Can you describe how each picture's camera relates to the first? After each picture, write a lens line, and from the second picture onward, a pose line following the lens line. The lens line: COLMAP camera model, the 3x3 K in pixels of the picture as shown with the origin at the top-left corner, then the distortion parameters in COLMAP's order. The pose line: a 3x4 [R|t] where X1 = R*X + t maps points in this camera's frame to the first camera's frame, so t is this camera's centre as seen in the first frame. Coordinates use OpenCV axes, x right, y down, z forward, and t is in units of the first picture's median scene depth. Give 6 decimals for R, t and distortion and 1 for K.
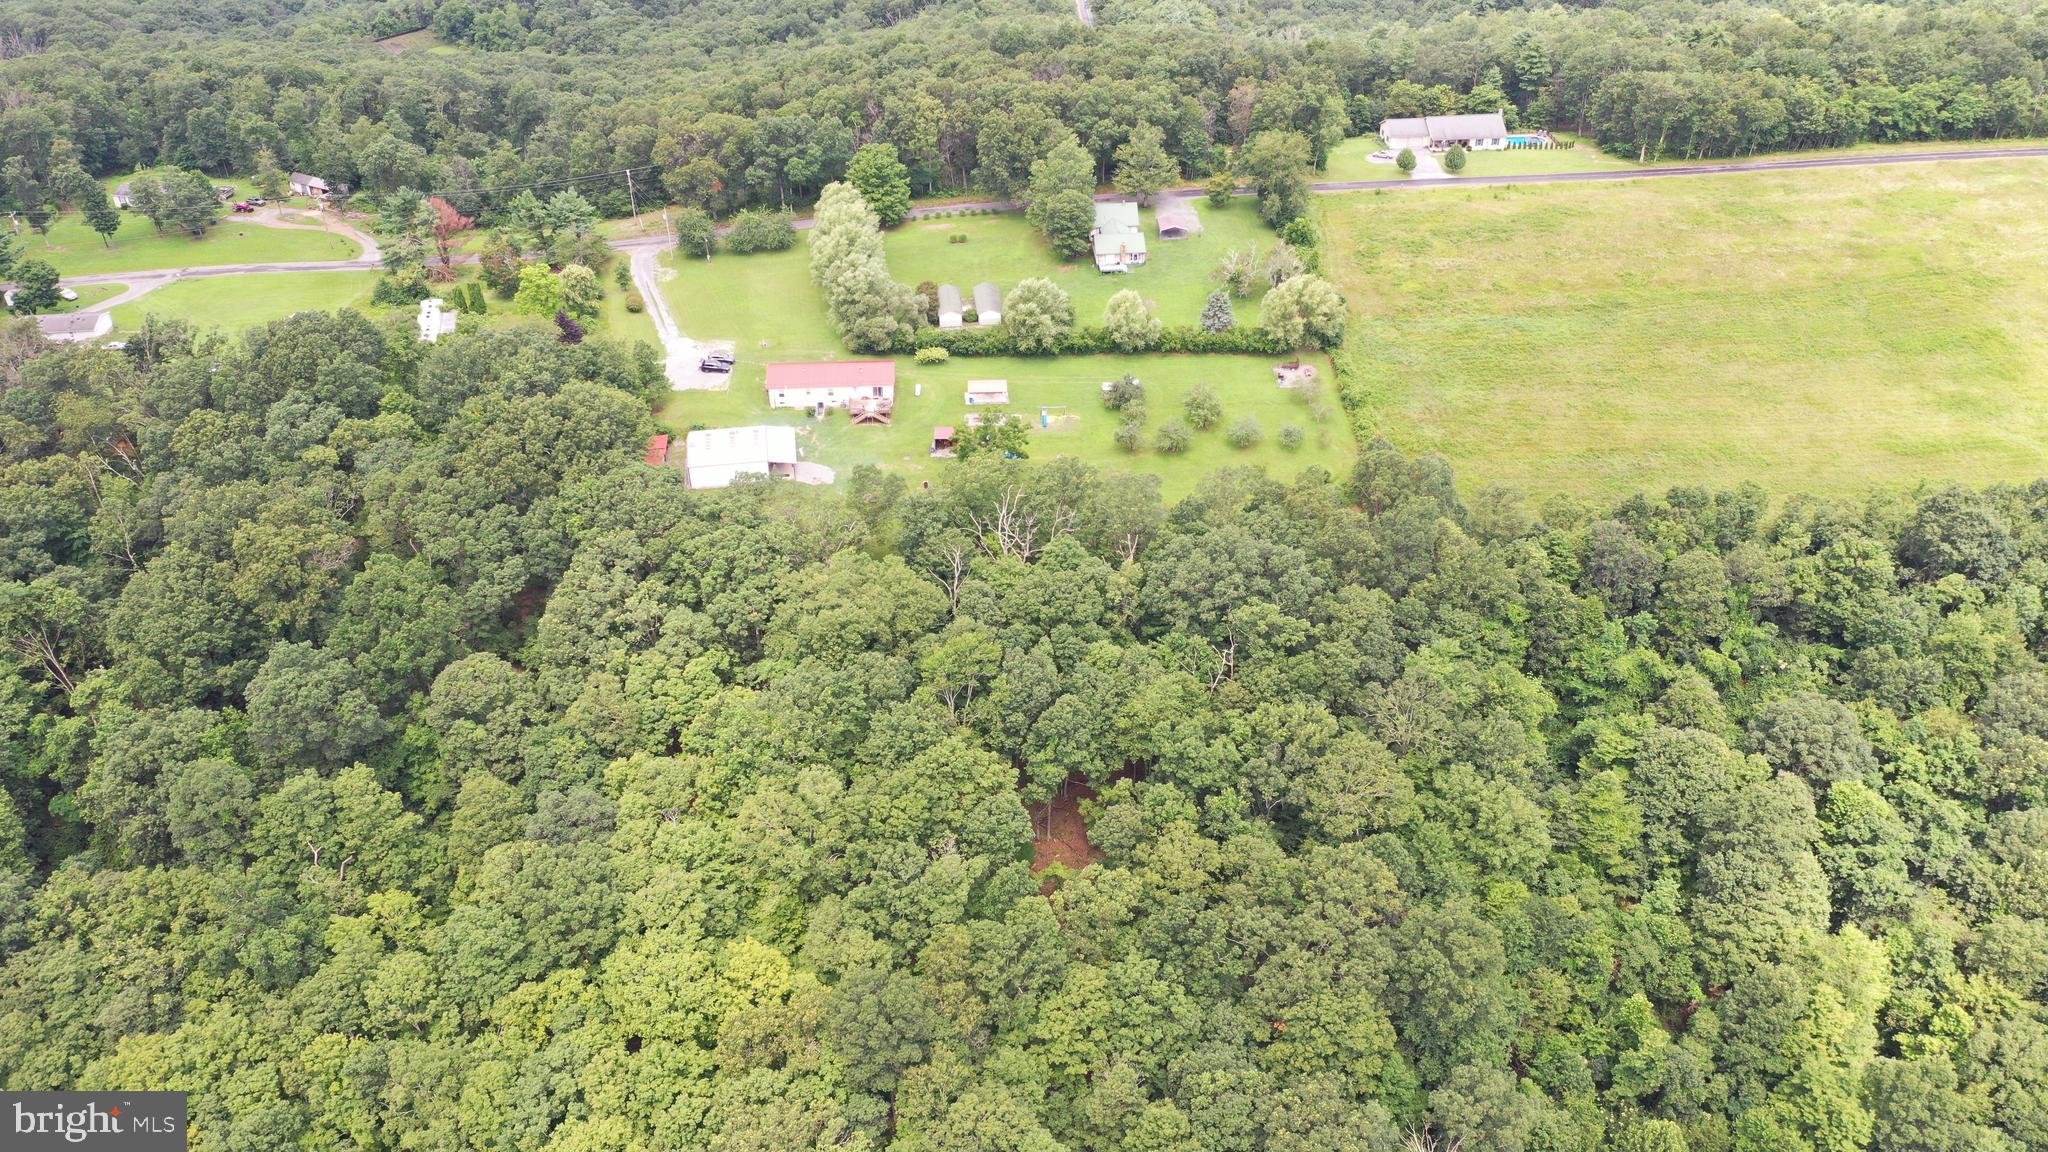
lens RADIAL K [[1621.3, 0, 1025.1], [0, 1621.3, 579.4], [0, 0, 1]] dist [0.013089, -0.000200]
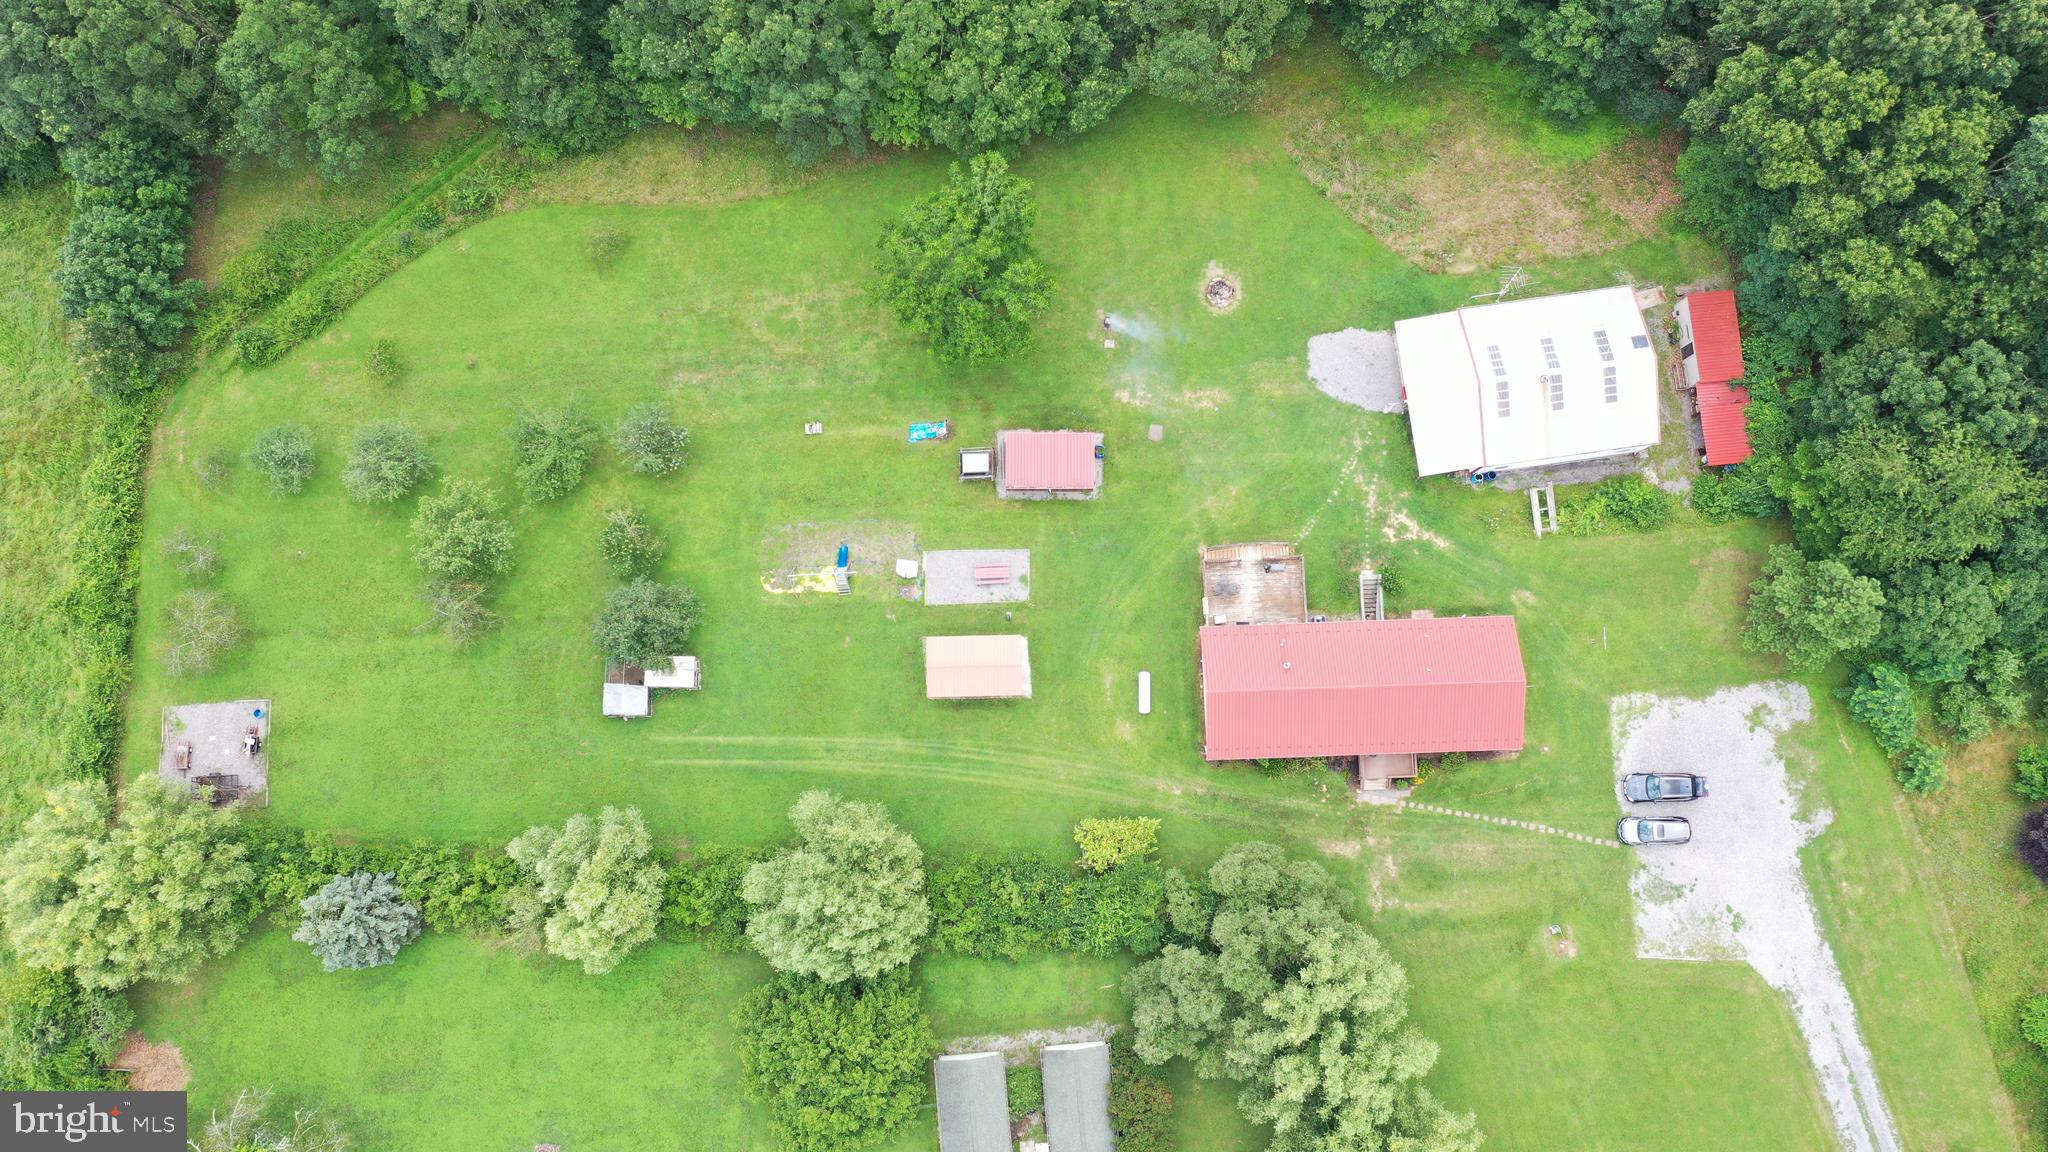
lens RADIAL K [[1618.8, 0, 1025.2], [0, 1618.8, 579.8], [0, 0, 1]] dist [0.012263, -0.001034]
pose [[-0.999844, -0.009499, 0.014878, -0.040333], [0.017615, -0.482504, 0.875717, -0.447799], [-0.001140, 0.875842, 0.482596, 0.751149]]
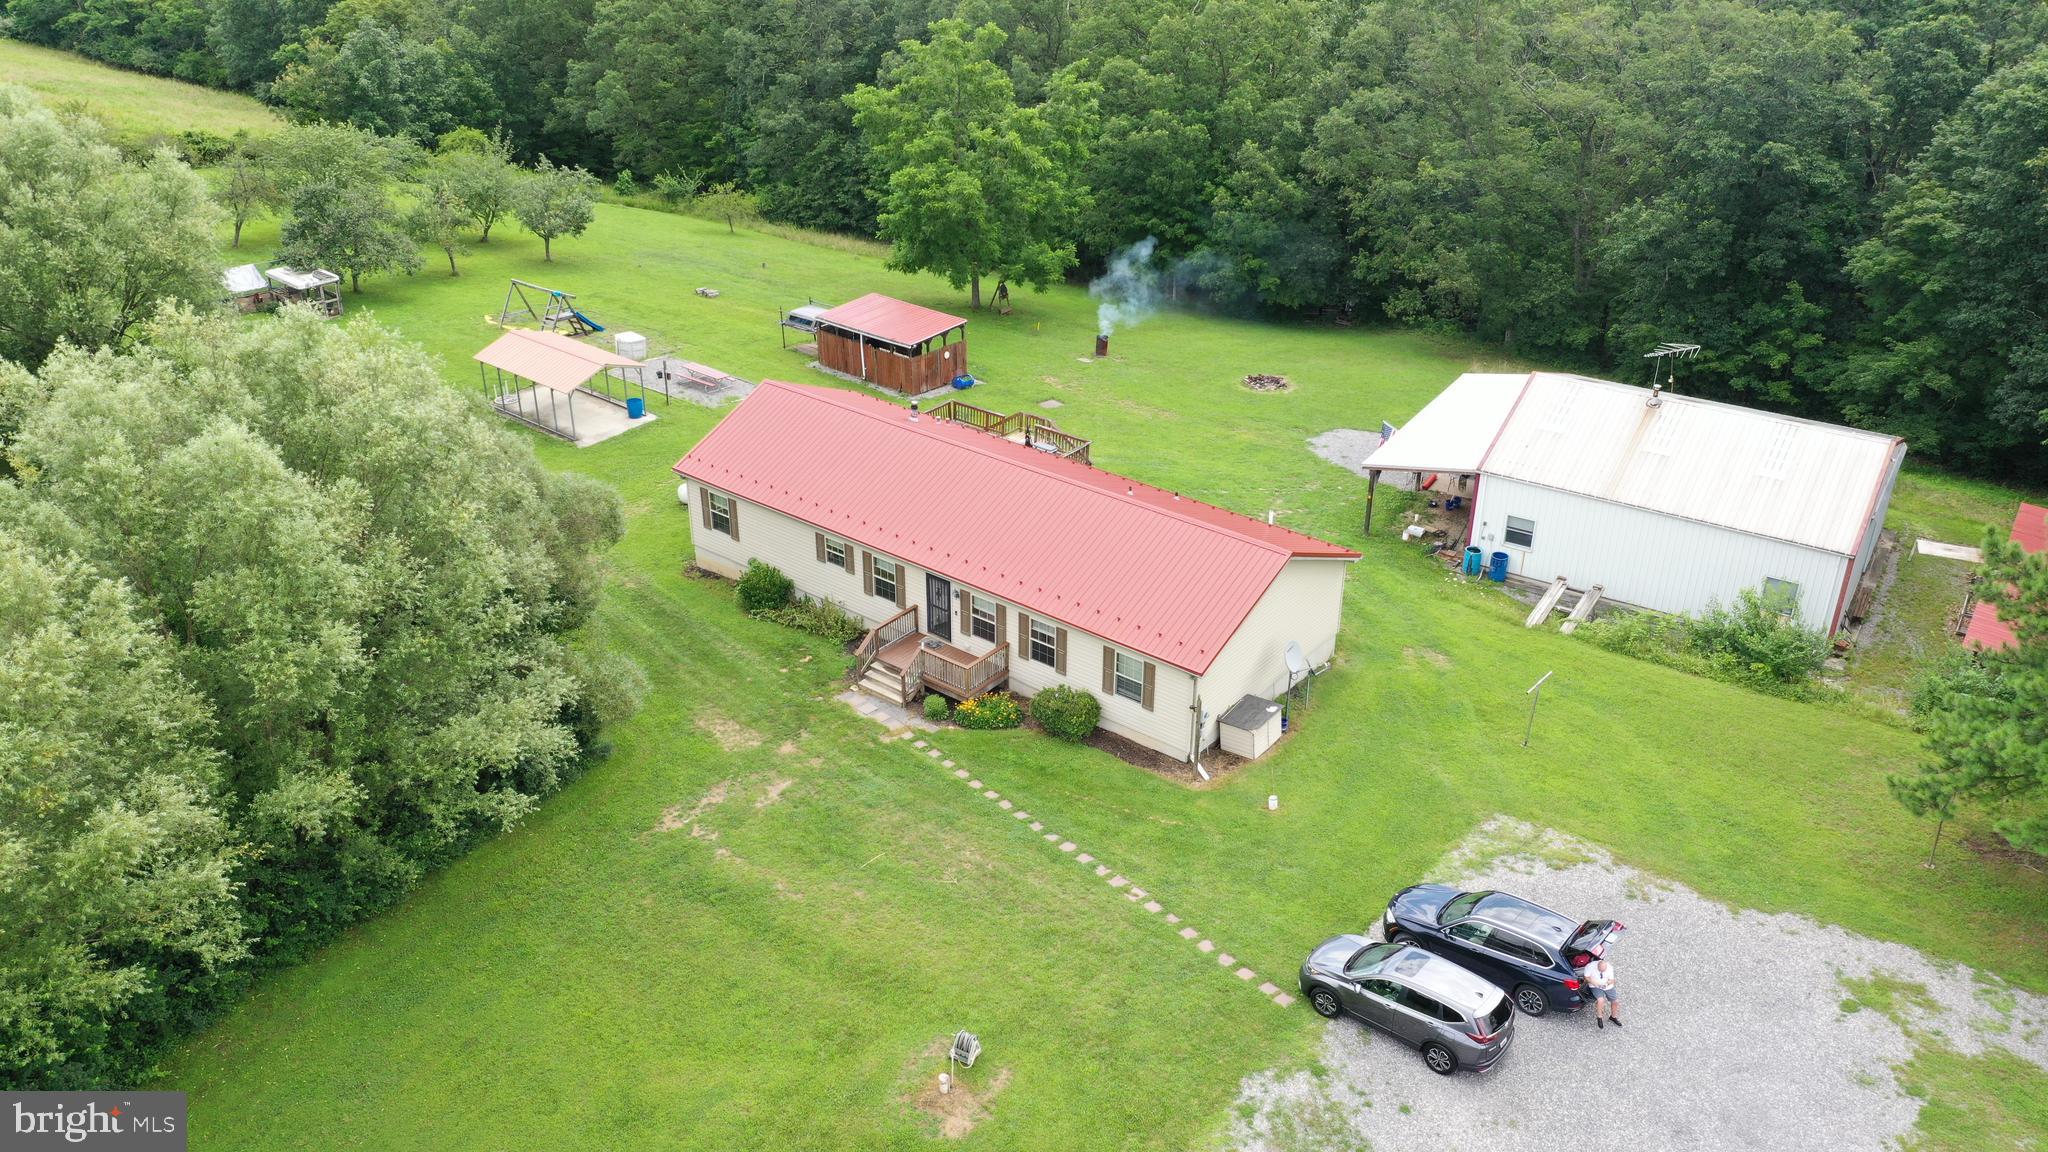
lens RADIAL K [[1621.3, 0, 1025.1], [0, 1621.3, 579.4], [0, 0, 1]] dist [0.013089, -0.000200]
pose [[-0.753757, -0.305151, 0.582008, -0.225520], [0.378157, 0.522908, 0.763914, -0.256114], [-0.537446, 0.795896, -0.278751, 1.014835]]
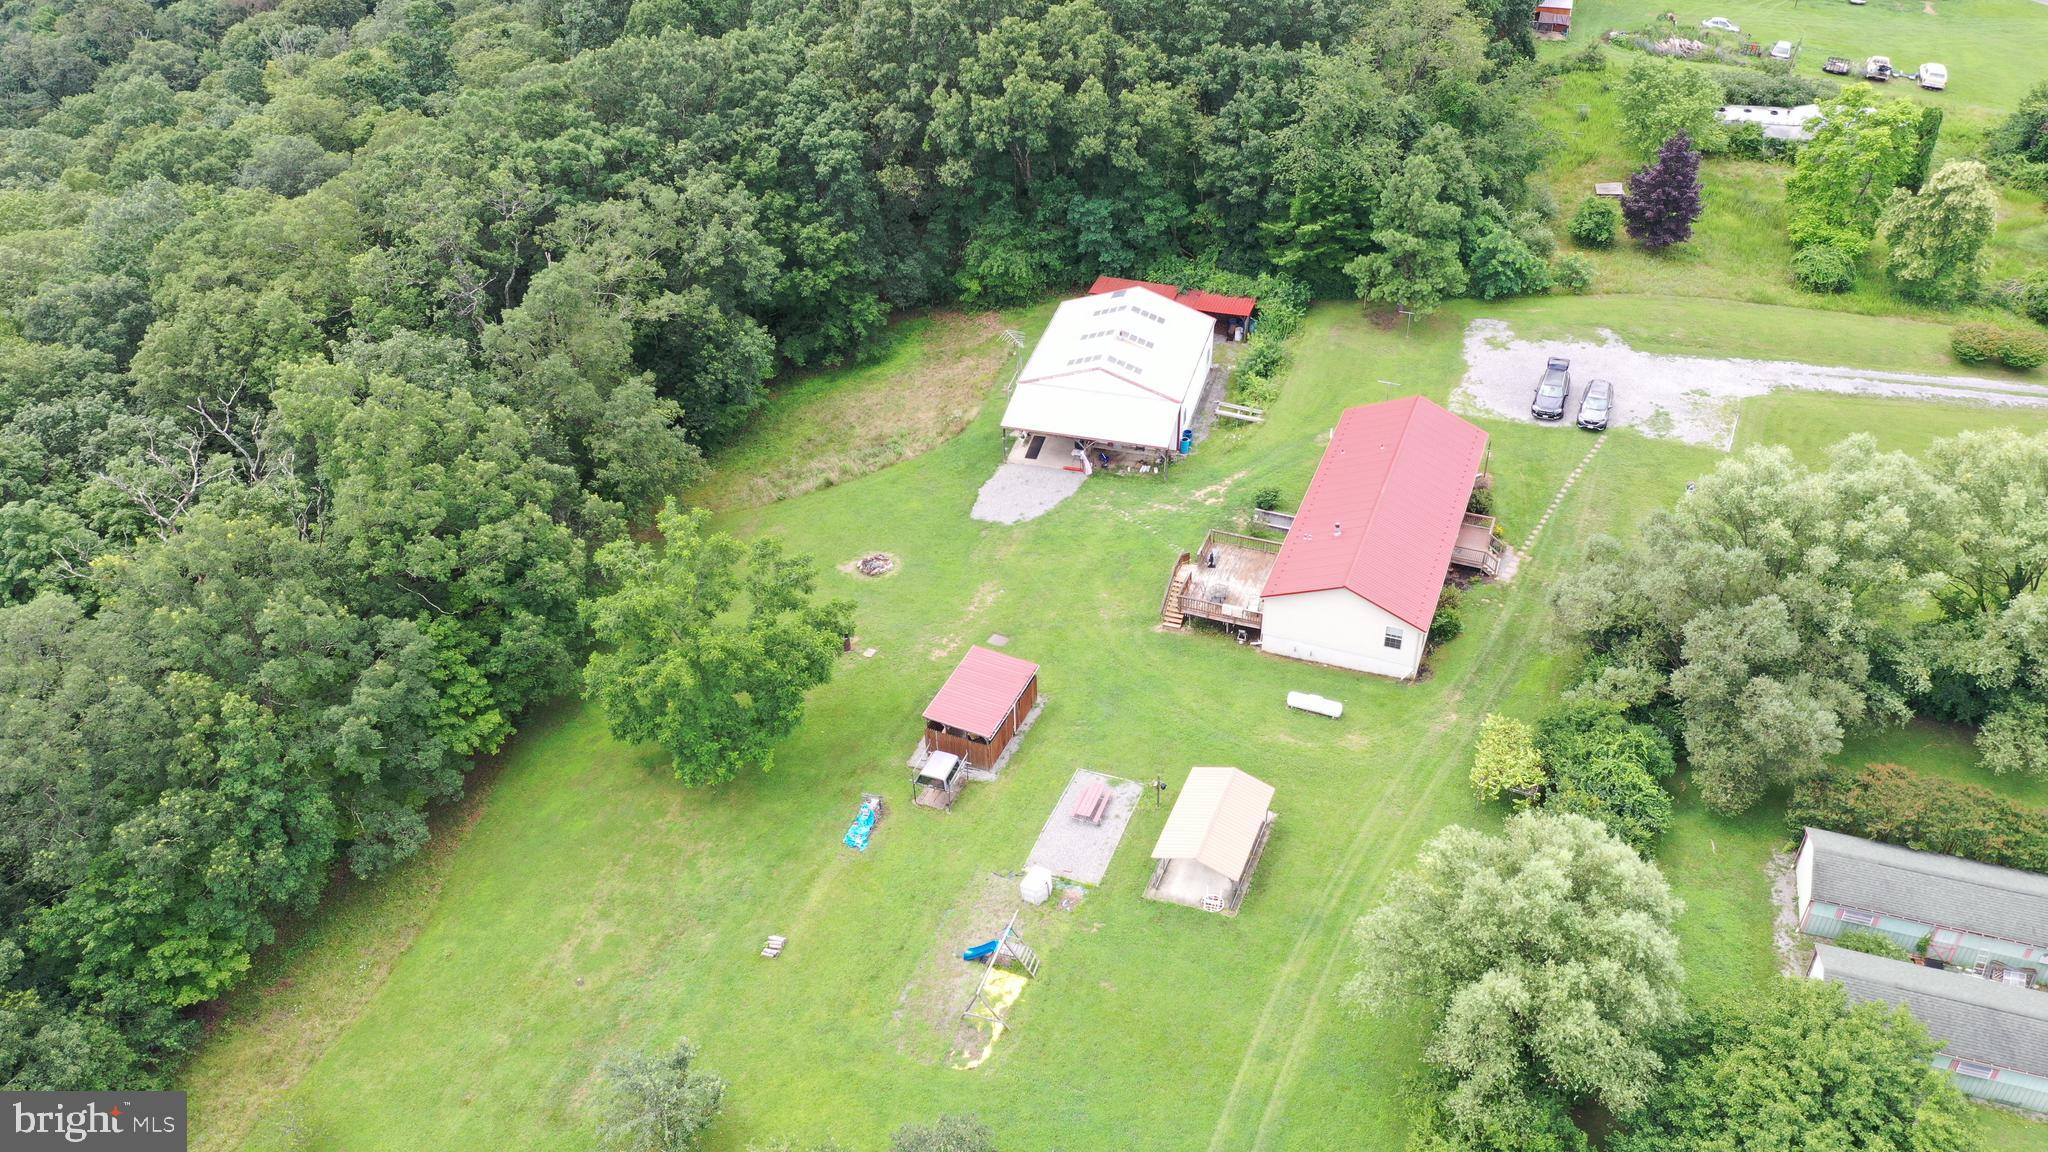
lens RADIAL K [[1622.5, 0, 1024.8], [0, 1622.5, 579.7], [0, 0, 1]] dist [0.011774, -0.002240]
pose [[-0.406482, 0.552359, -0.727785, 0.163920], [-0.509217, 0.524412, 0.682415, -0.303125], [0.758597, 0.647990, 0.068106, 0.890563]]
